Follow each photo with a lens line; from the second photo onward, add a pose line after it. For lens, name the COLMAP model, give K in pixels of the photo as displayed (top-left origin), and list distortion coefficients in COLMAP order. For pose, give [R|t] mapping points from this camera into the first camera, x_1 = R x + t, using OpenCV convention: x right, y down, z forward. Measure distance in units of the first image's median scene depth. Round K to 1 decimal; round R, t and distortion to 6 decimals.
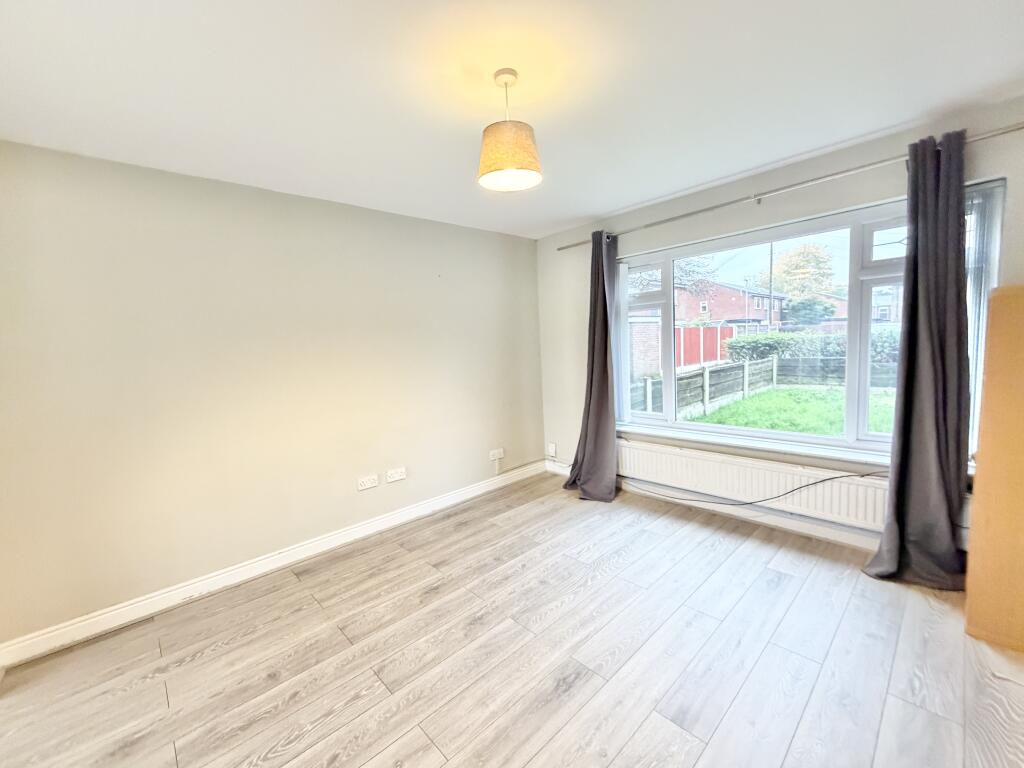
lens RADIAL K [[420.5, 0, 512.0], [0, 420.5, 384.0], [0, 0, 1]] dist [-0.001059, -0.000218]
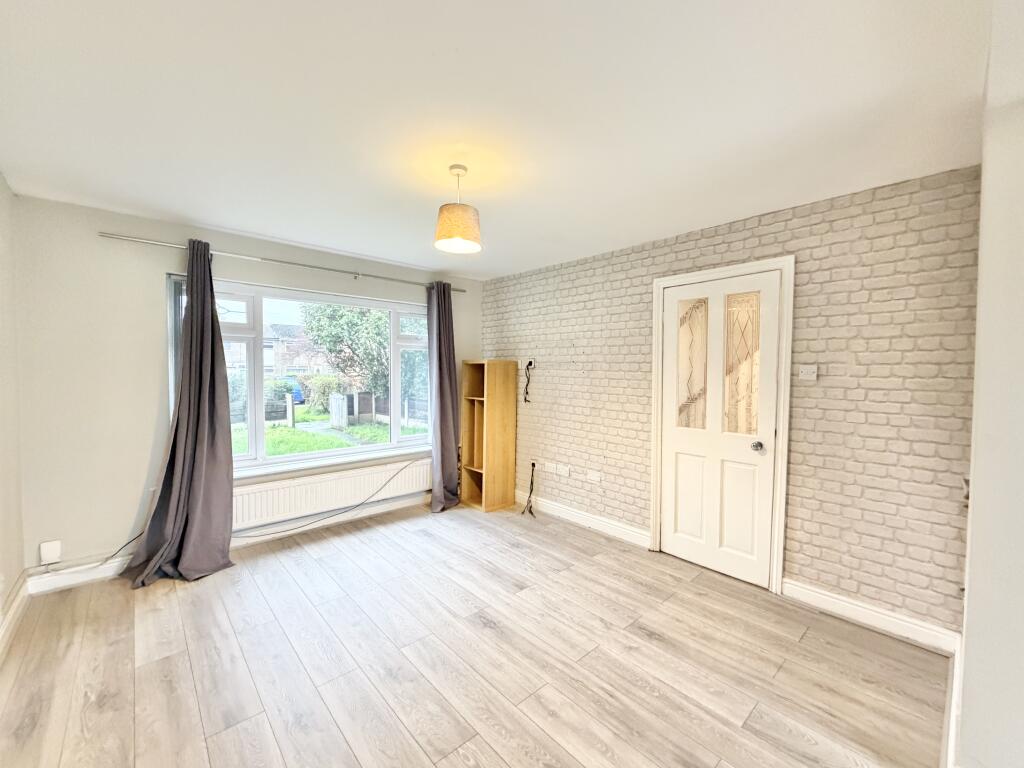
lens RADIAL K [[415.1, 0, 512.0], [0, 415.1, 384.0], [0, 0, 1]] dist [-0.000102, 0.000092]
pose [[0.015388, 0.023803, 0.999598, -0.728932], [0.086798, 0.995911, -0.025051, -0.011604], [-0.996107, 0.087149, 0.013259, 0.494662]]
